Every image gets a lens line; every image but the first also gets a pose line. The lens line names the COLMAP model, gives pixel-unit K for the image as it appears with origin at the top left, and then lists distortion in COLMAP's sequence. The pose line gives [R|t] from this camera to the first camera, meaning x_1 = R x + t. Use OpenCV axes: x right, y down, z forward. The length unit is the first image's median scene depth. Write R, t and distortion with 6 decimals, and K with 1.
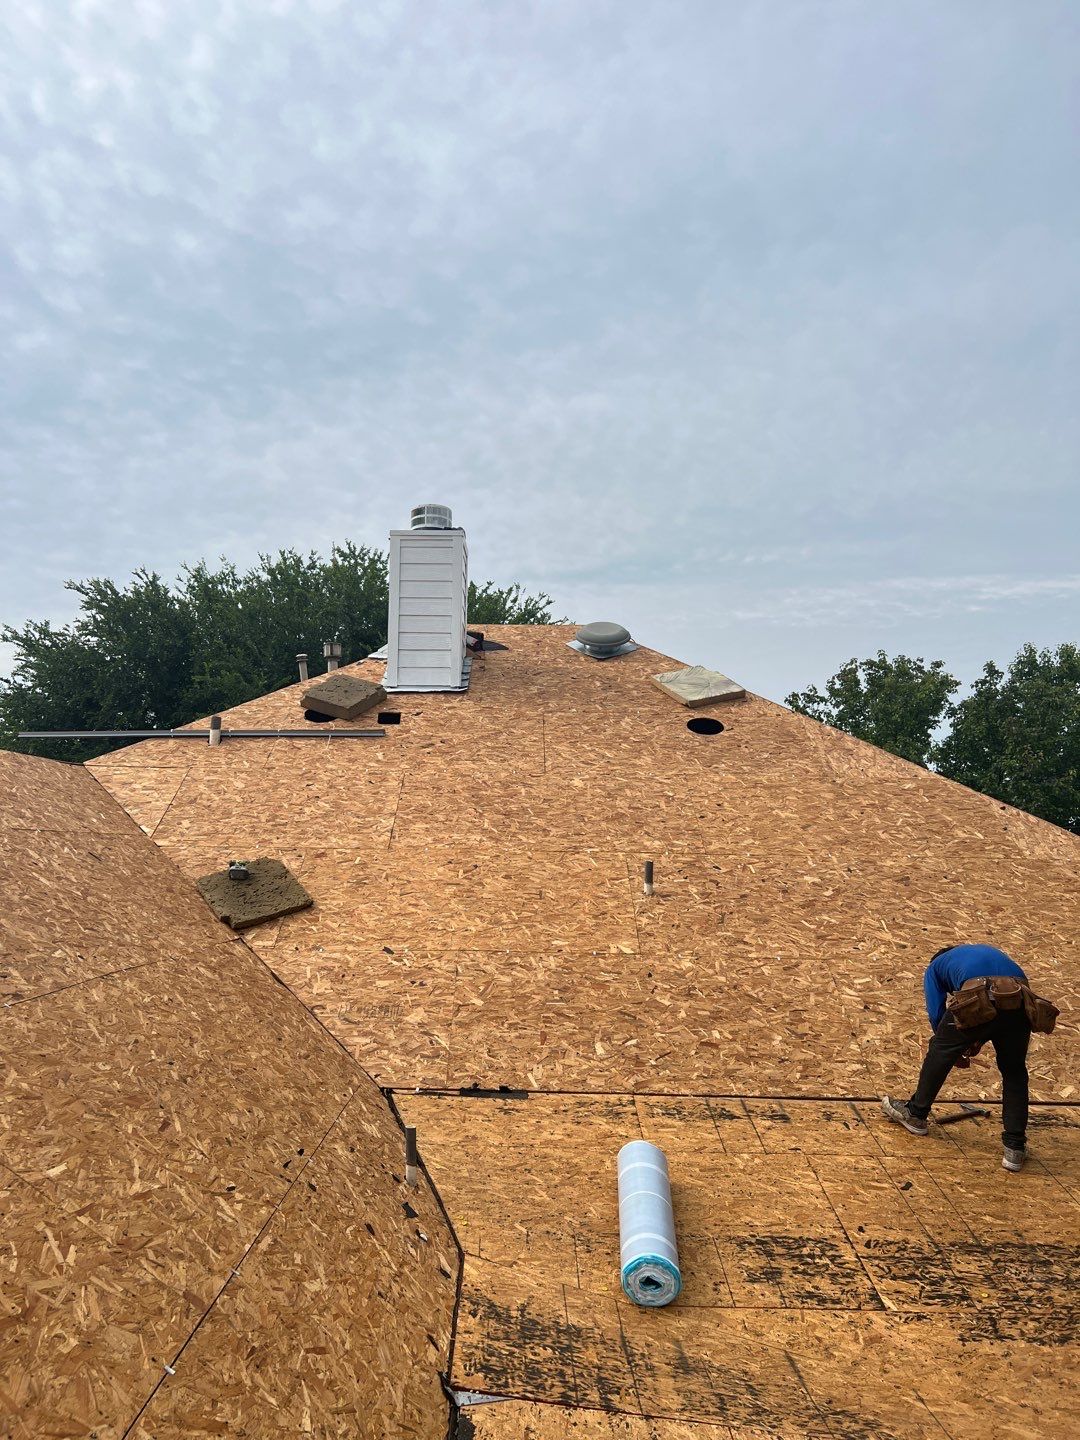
lens RADIAL K [[1084.7, 0, 529.1], [0, 1084.7, 719.4], [0, 0, 1]] dist [0.066701, -0.065036]
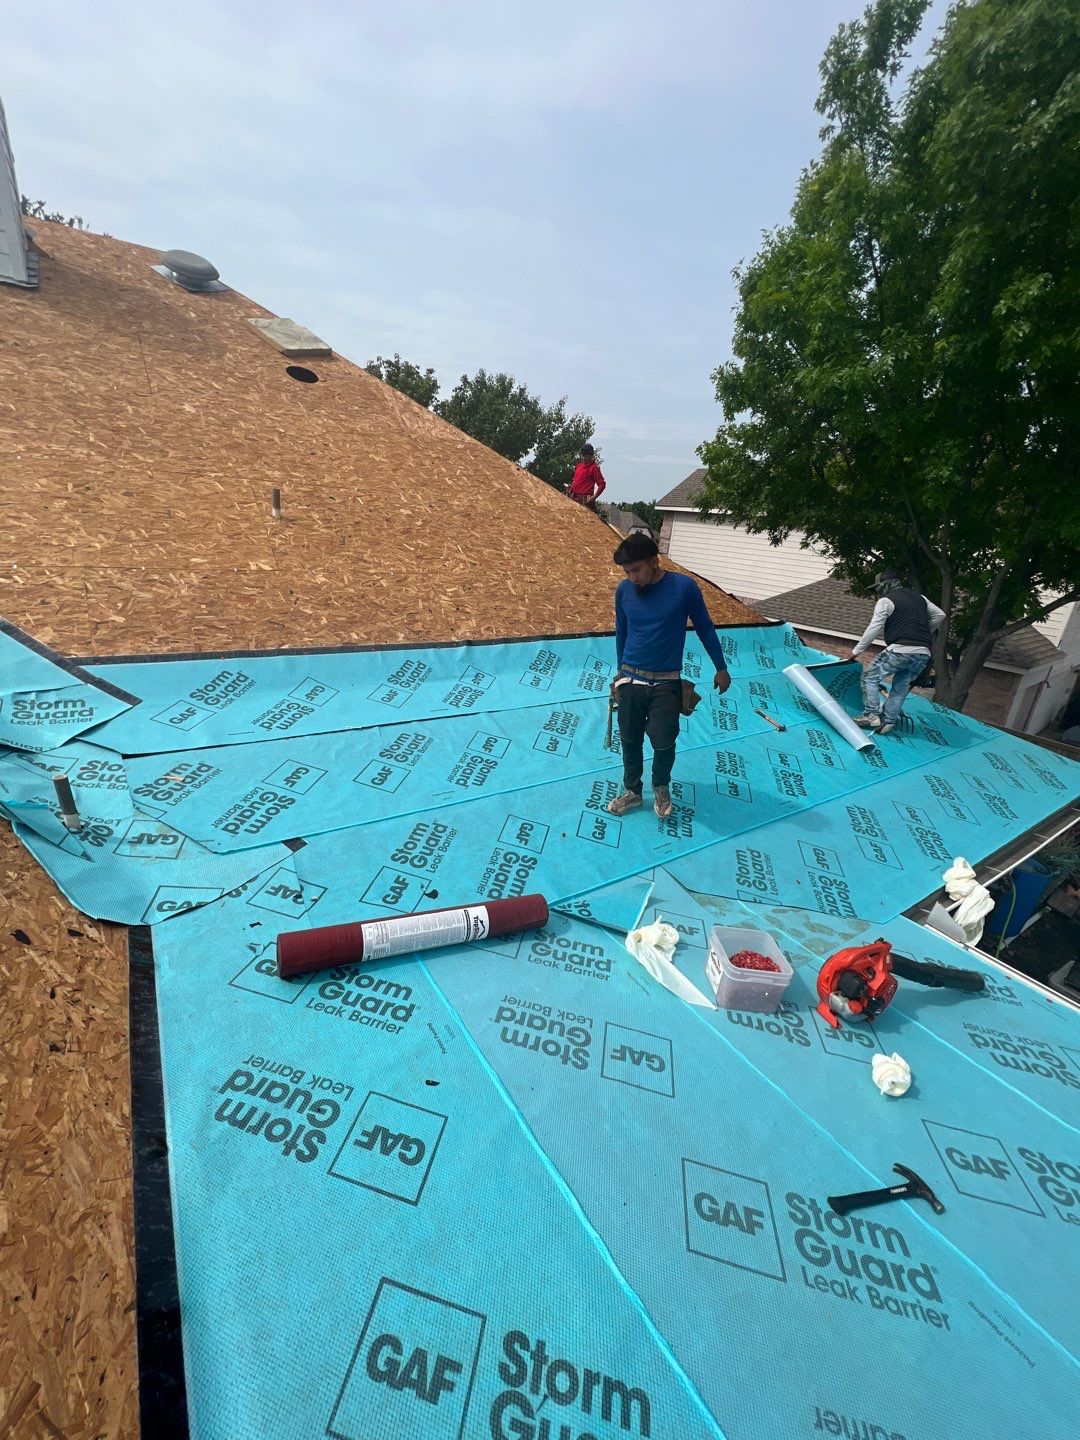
lens RADIAL K [[581.6, 0, 538.6], [0, 581.6, 714.8], [0, 0, 1]] dist [0.001314, 0.000522]
pose [[0.832855, -0.132903, 0.537299, -0.020185], [-0.128800, 0.897557, 0.421665, 0.049341], [-0.538297, -0.420389, 0.730417, 0.294796]]
